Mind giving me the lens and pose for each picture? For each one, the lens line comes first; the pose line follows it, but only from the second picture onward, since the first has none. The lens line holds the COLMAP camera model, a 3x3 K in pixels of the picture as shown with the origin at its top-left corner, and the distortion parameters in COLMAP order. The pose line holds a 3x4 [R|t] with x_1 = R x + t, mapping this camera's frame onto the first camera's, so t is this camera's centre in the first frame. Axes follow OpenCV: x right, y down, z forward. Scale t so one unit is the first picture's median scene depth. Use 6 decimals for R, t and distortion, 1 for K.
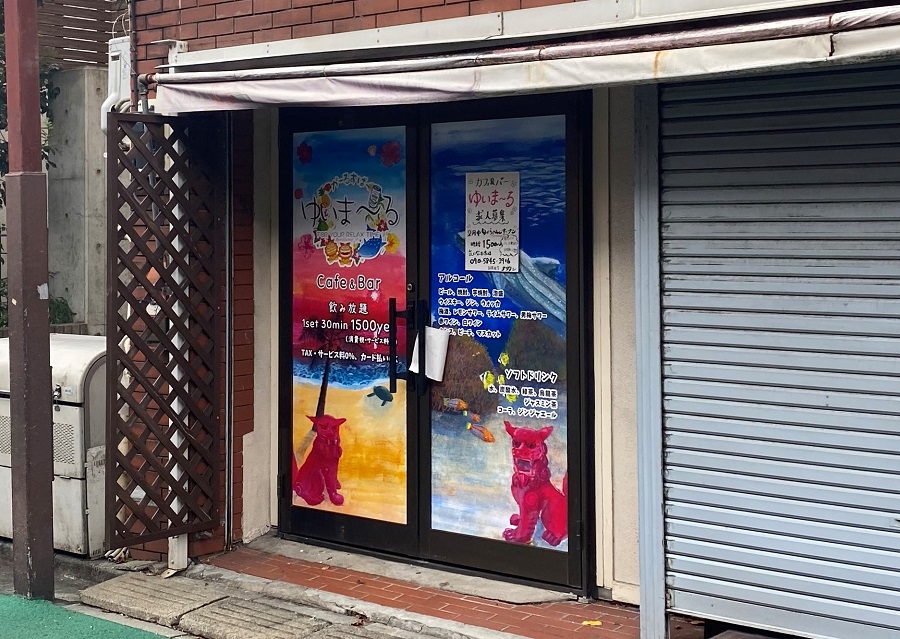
lens RADIAL K [[694.7, 0, 461.9], [0, 694.7, 294.6], [0, 0, 1]] dist [0.023228, 0.005638]
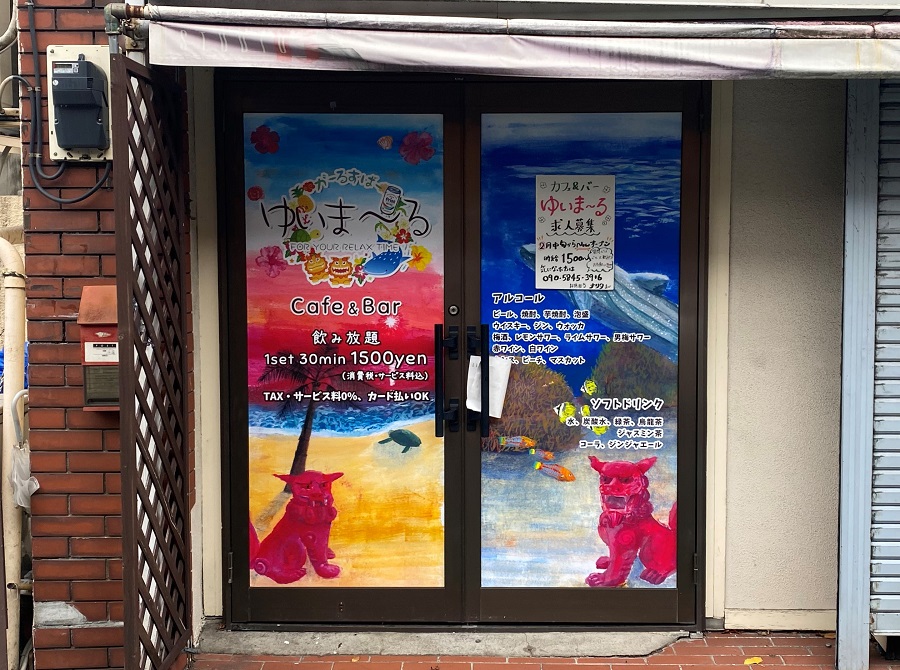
lens RADIAL K [[685.0, 0, 449.2], [0, 685.0, 339.3], [0, 0, 1]] dist [0.053488, -0.042575]
pose [[0.918411, -0.049279, 0.392546, -0.434768], [0.031308, 0.998153, 0.052056, -0.020061], [-0.394386, -0.035519, 0.918258, 0.255606]]
